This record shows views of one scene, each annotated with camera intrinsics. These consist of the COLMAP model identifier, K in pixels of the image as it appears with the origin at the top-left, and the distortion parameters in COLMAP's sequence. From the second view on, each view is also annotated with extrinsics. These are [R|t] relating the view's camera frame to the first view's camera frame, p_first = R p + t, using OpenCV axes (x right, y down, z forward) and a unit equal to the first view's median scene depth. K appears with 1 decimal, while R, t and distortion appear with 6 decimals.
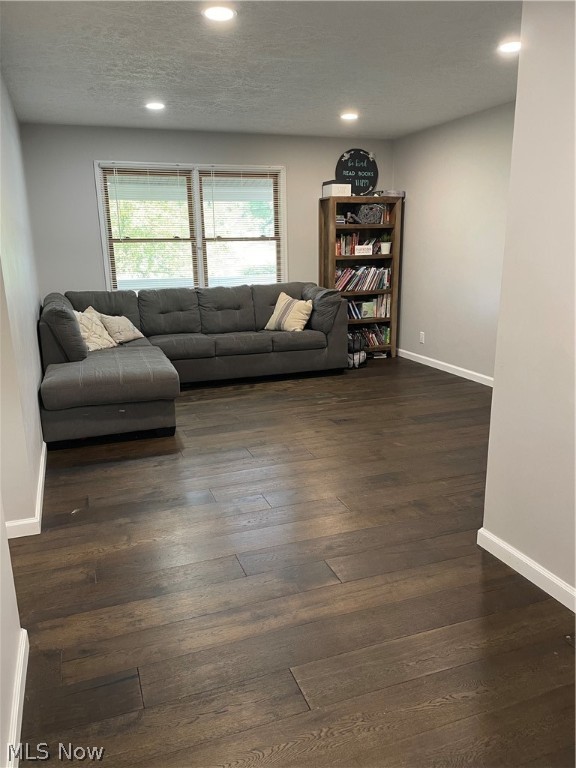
lens RADIAL K [[585.5, 0, 287.9], [0, 585.5, 384.5], [0, 0, 1]] dist [0.000728, -0.001847]
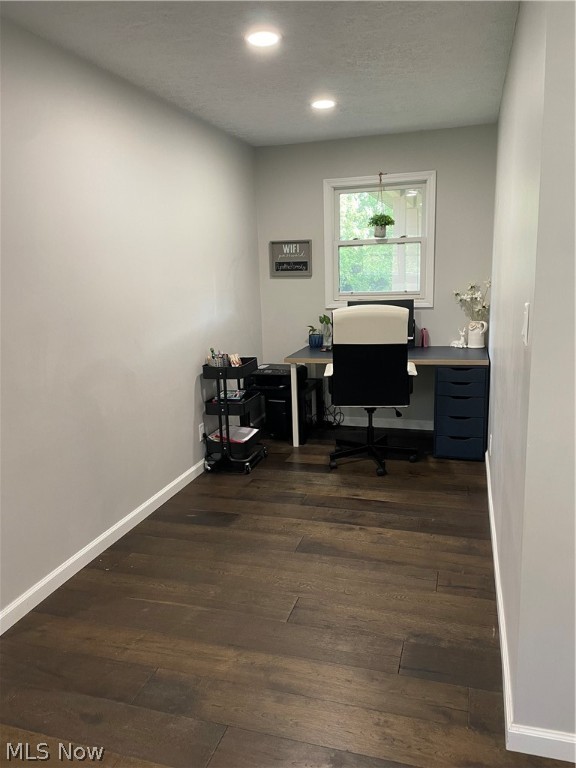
lens RADIAL K [[585.5, 0, 287.9], [0, 585.5, 384.0], [0, 0, 1]] dist [0.000728, -0.001847]
pose [[-0.797818, -0.086813, 0.596616, -0.619861], [0.188766, 0.903855, 0.383944, -0.394401], [-0.572585, 0.418939, -0.704724, 1.484579]]
